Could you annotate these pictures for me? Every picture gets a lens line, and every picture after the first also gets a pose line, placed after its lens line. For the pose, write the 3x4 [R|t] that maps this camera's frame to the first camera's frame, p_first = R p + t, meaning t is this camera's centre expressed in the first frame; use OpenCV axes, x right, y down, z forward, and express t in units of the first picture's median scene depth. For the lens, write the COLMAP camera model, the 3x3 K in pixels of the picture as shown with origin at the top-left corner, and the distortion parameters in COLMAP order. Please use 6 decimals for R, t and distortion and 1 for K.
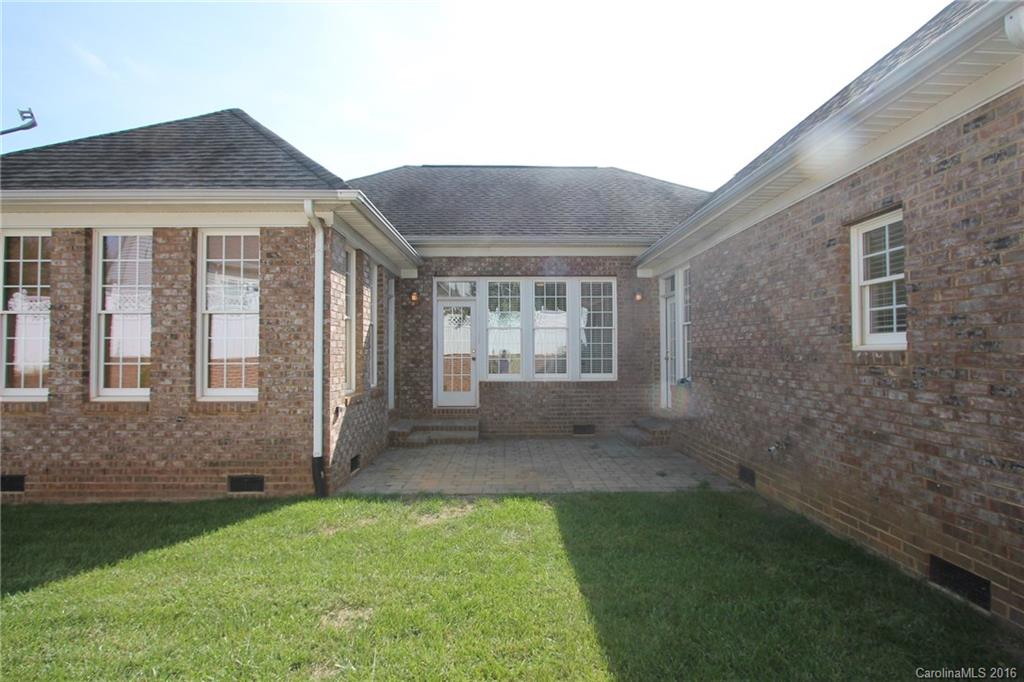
lens RADIAL K [[479.0, 0, 517.9], [0, 479.0, 339.3], [0, 0, 1]] dist [-0.015853, 0.000235]
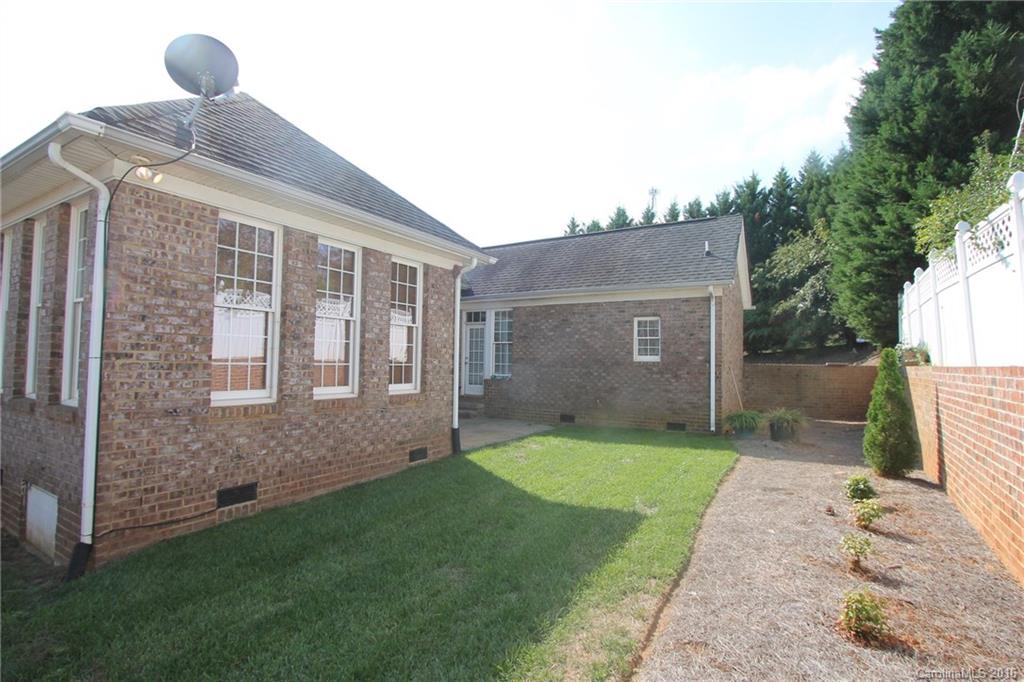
lens RADIAL K [[479.0, 0, 514.6], [0, 479.0, 339.0], [0, 0, 1]] dist [-0.015853, 0.000235]
pose [[0.534461, 0.051185, 0.843642, -1.589058], [-0.044292, 0.998489, -0.032520, 0.011328], [-0.844032, -0.019986, 0.535921, 0.060230]]
